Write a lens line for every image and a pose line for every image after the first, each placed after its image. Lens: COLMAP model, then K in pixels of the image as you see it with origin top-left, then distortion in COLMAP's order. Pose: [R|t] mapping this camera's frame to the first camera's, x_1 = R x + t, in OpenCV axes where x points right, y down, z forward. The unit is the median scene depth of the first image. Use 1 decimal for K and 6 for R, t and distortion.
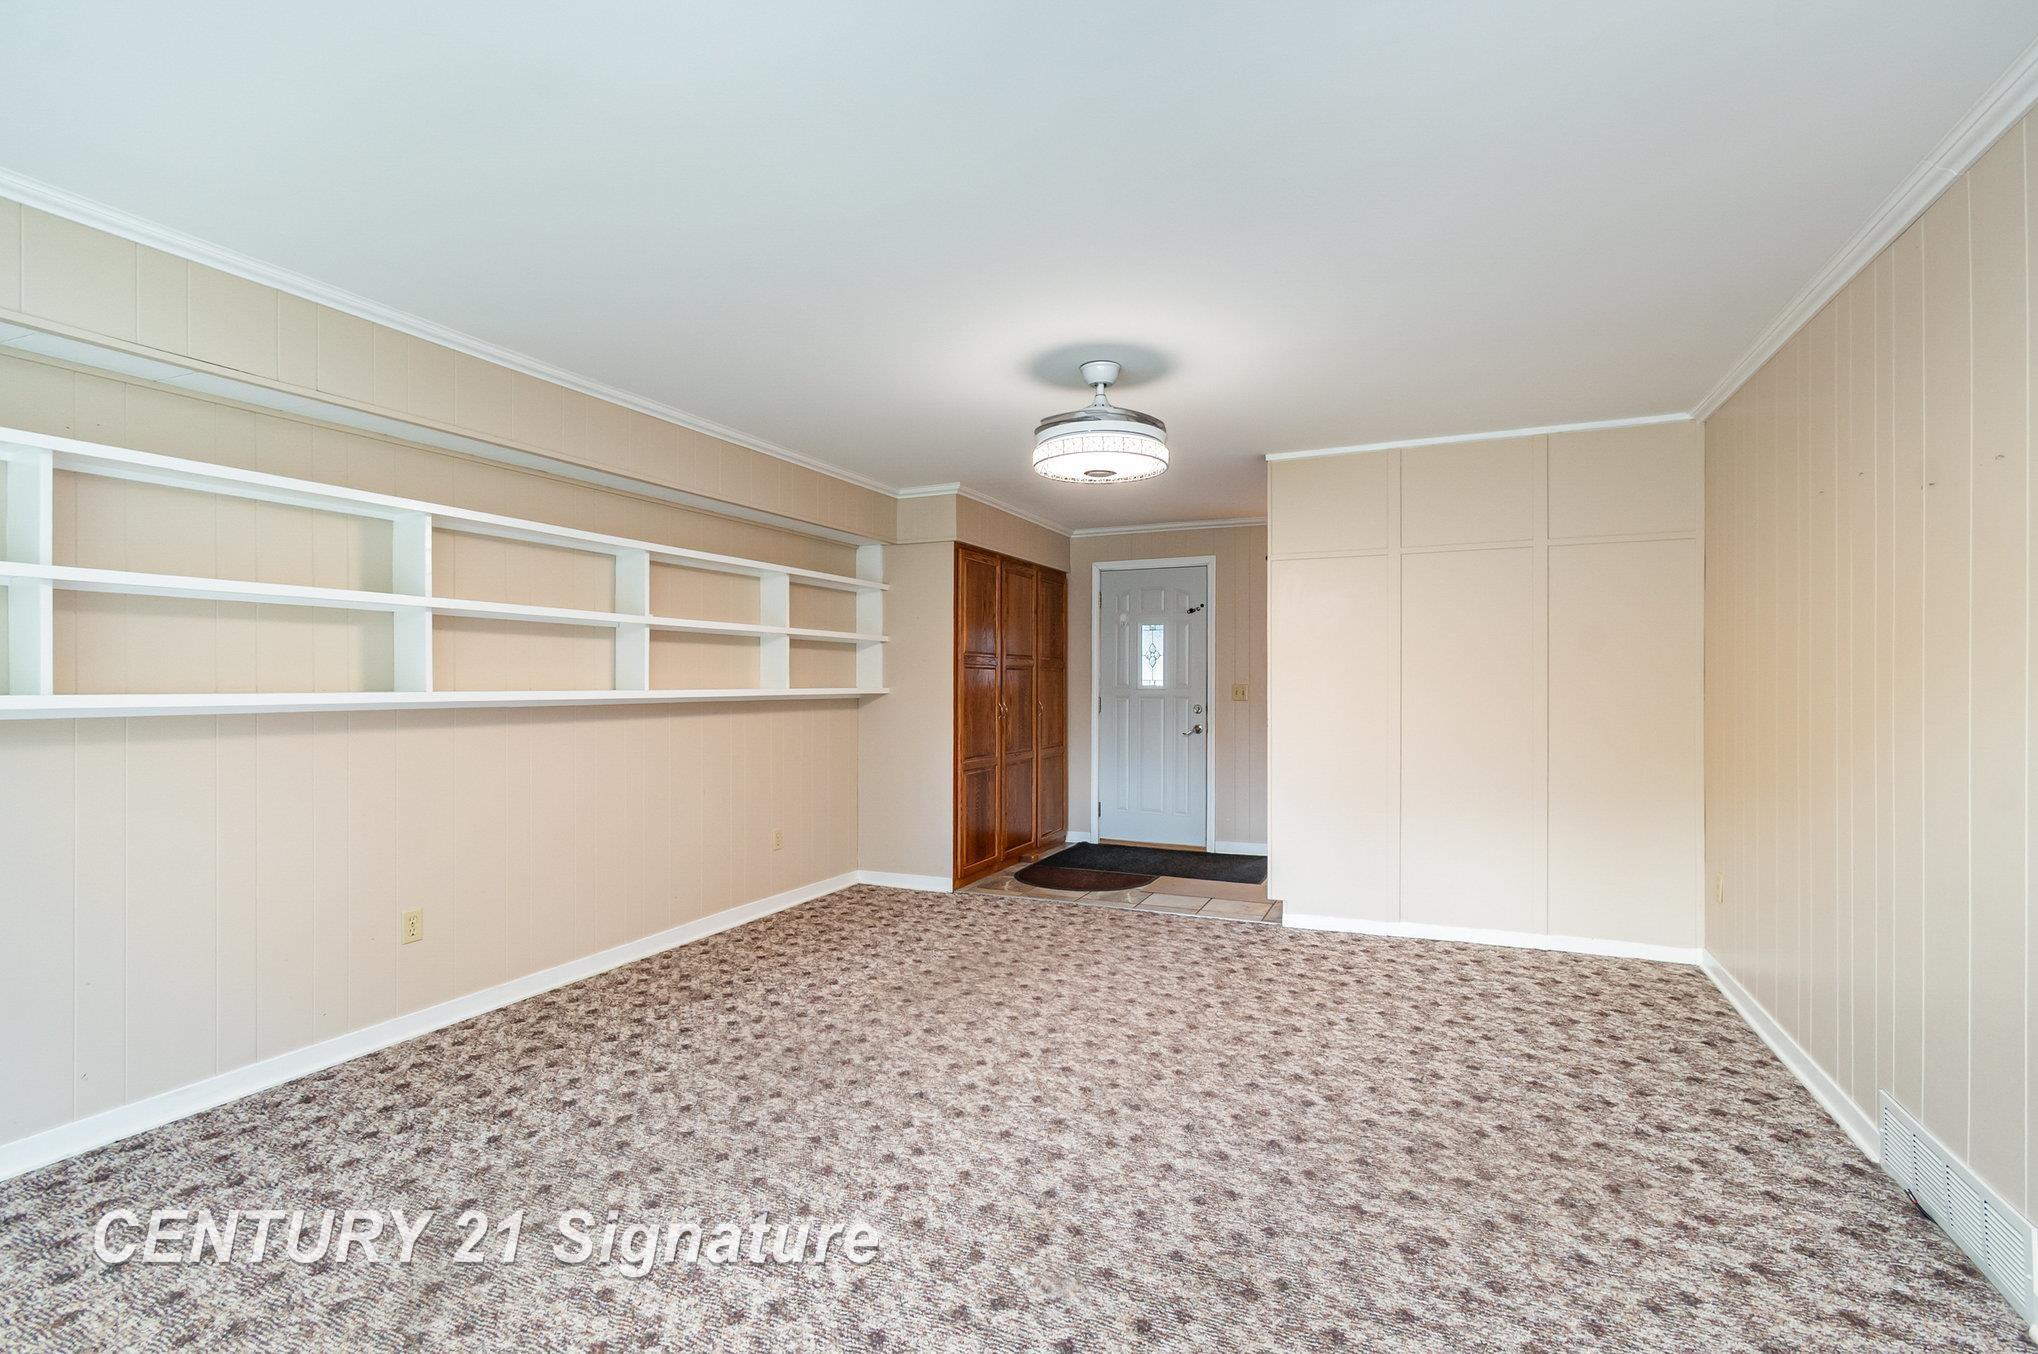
lens RADIAL K [[917.5, 0, 1019.9], [0, 917.5, 683.5], [0, 0, 1]] dist [0.003512, -0.000024]
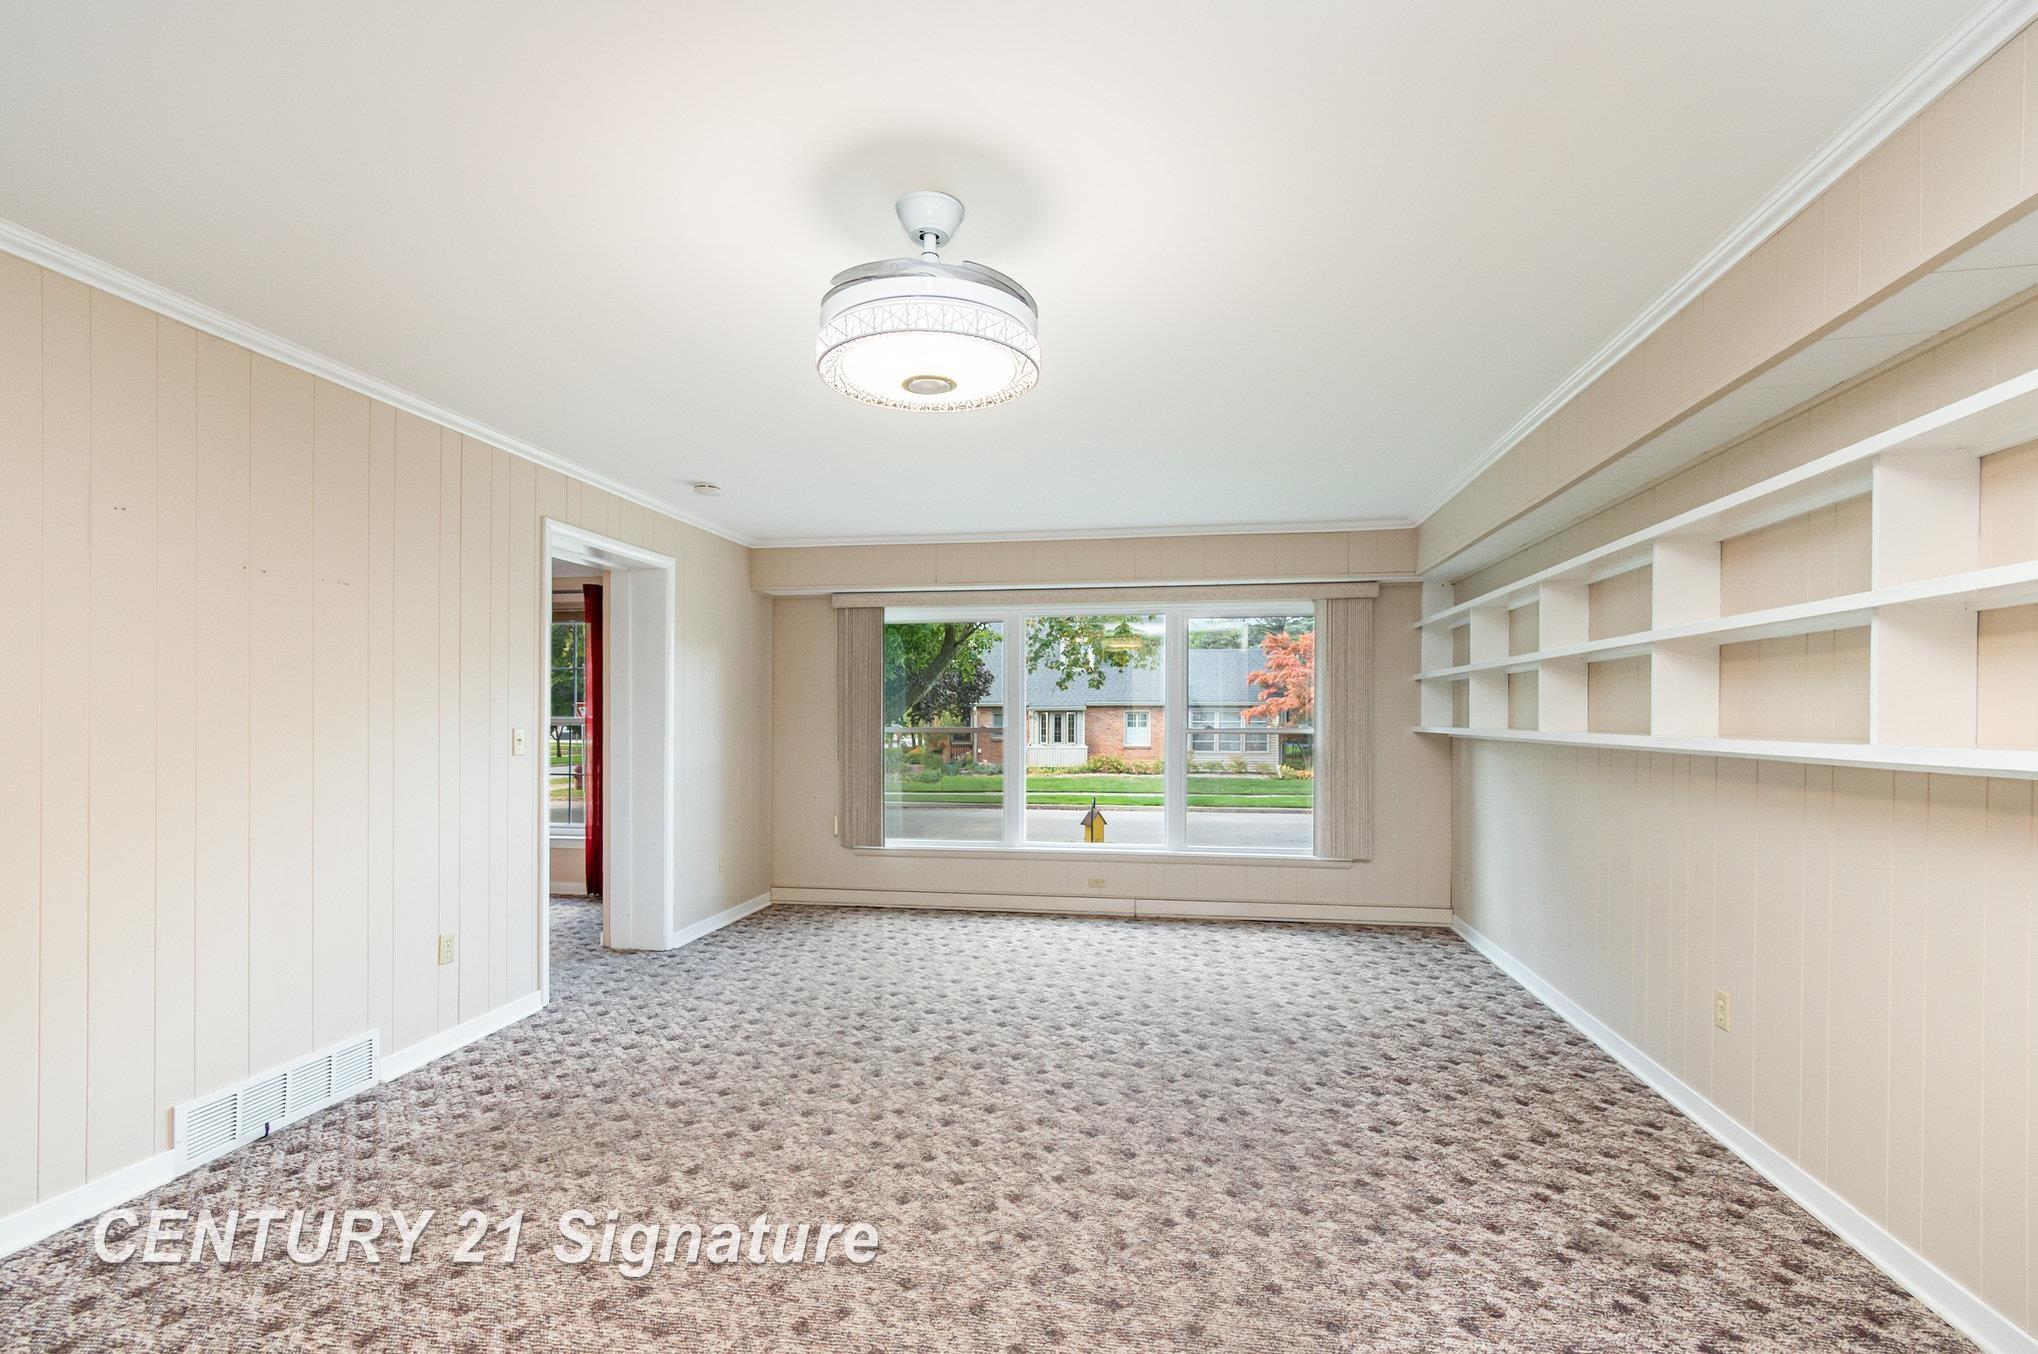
lens RADIAL K [[917.5, 0, 1019.7], [0, 917.5, 694.2], [0, 0, 1]] dist [0.003512, -0.000024]
pose [[-0.967361, -0.007078, -0.253302, 0.218464], [-0.001121, 0.999720, -0.023654, -0.009983], [0.253399, -0.022598, -0.967098, 1.901356]]
